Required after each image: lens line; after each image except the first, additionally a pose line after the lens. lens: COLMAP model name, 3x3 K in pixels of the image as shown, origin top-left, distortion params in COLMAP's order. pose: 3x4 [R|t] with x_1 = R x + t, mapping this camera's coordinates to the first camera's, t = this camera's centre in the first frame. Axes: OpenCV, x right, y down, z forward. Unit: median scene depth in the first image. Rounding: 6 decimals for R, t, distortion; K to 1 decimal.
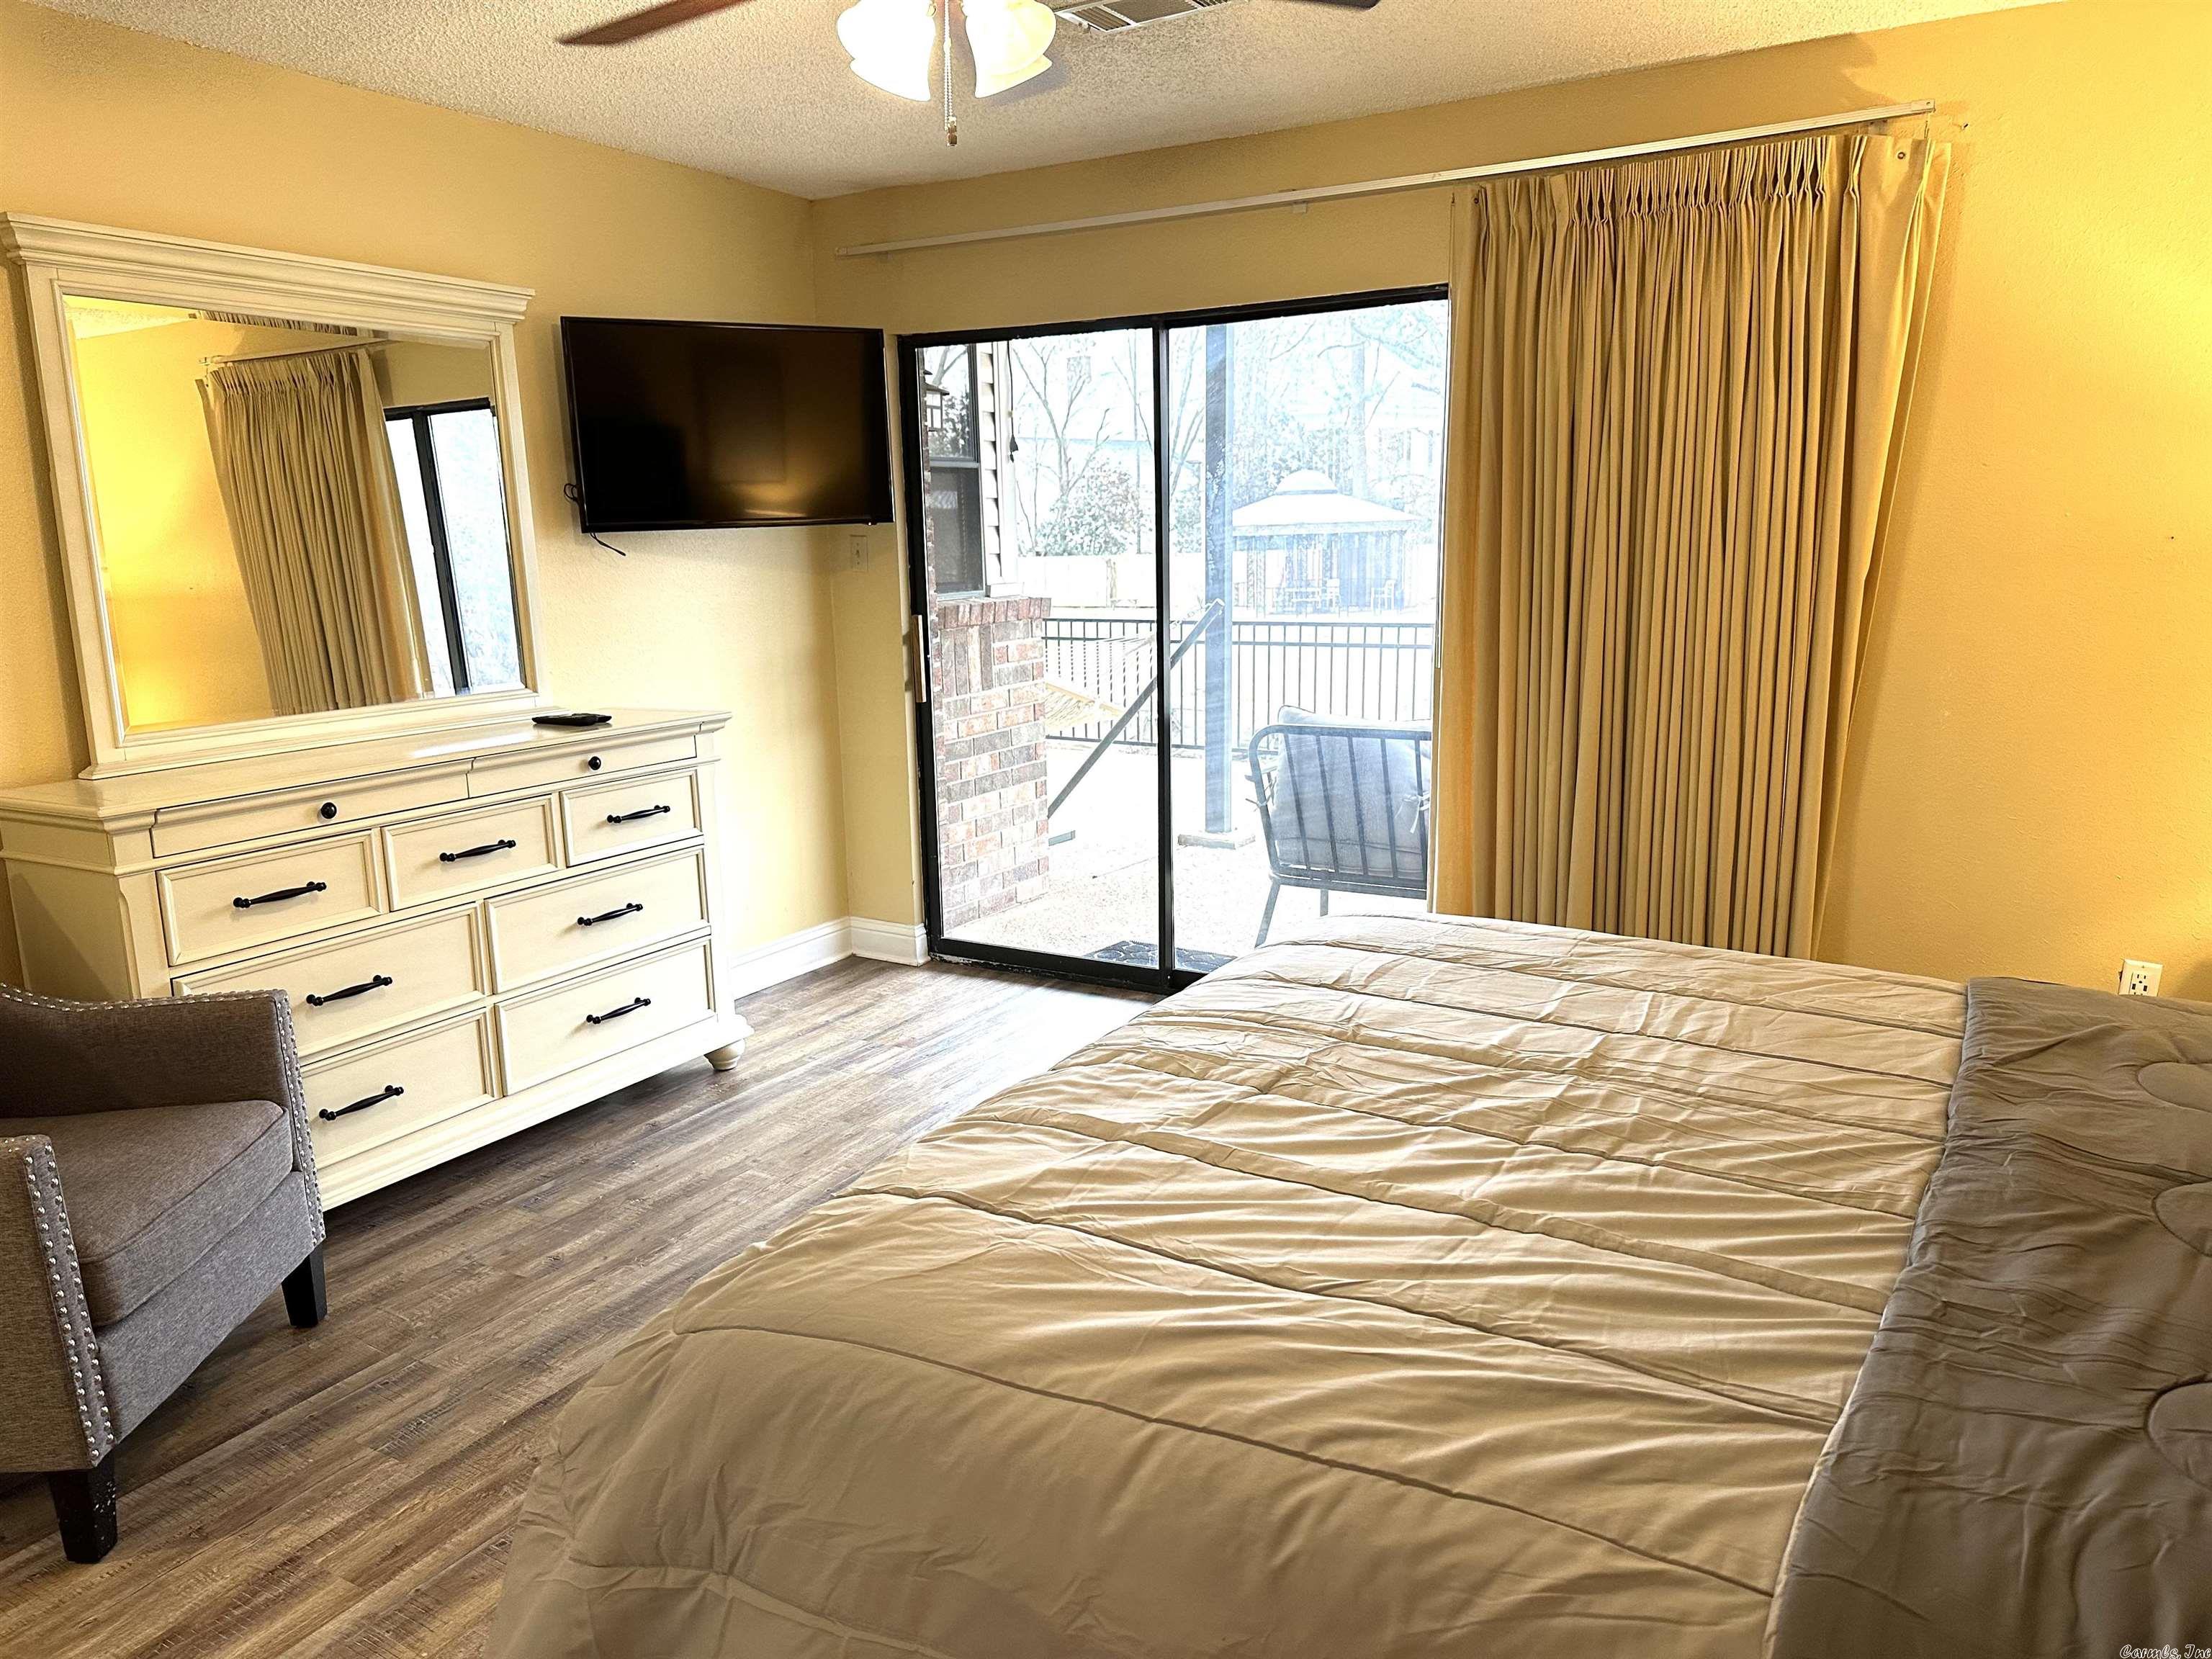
lens RADIAL K [[1522.8, 0, 1107.8], [0, 1522.8, 874.8], [0, 0, 1]] dist [-0.002443, -0.003638]
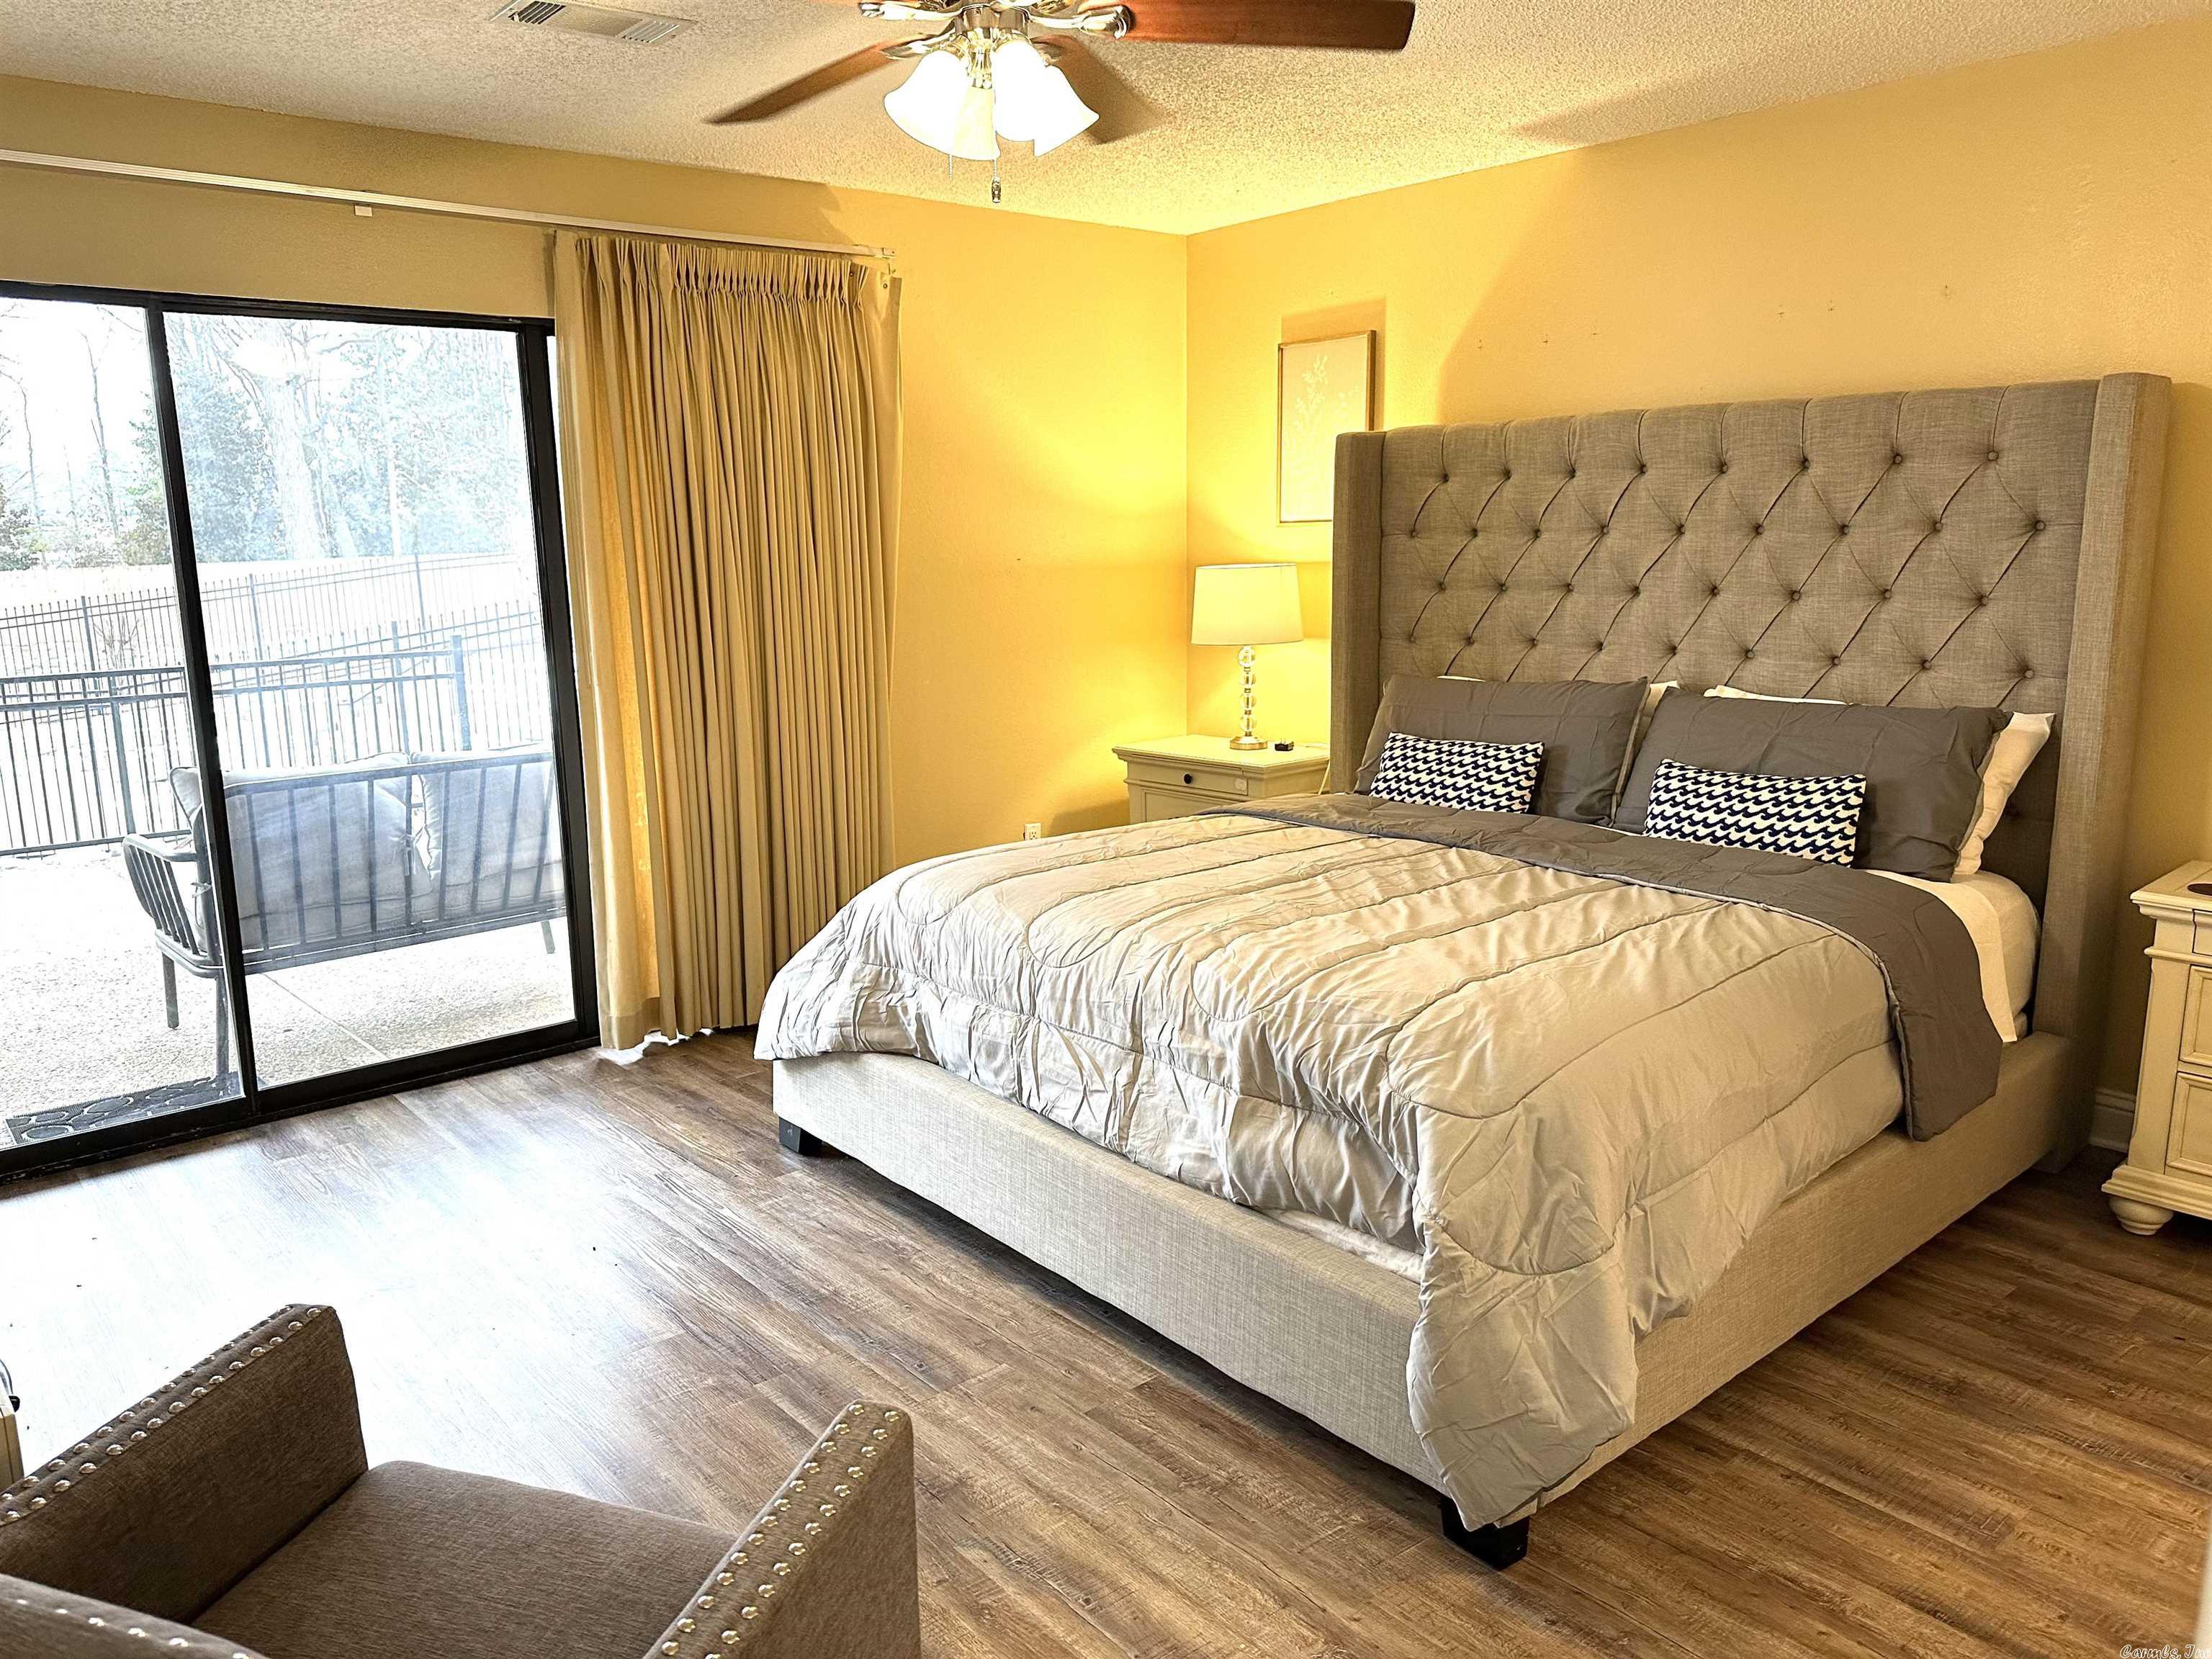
lens RADIAL K [[1554.9, 0, 1106.0], [0, 1554.9, 829.5], [0, 0, 1]] dist [0.000776, -0.001019]
pose [[0.335325, -0.164590, 0.927614, -0.733187], [0.221035, 0.970882, 0.092365, -0.067450], [-0.915806, 0.174063, 0.361941, 0.346752]]
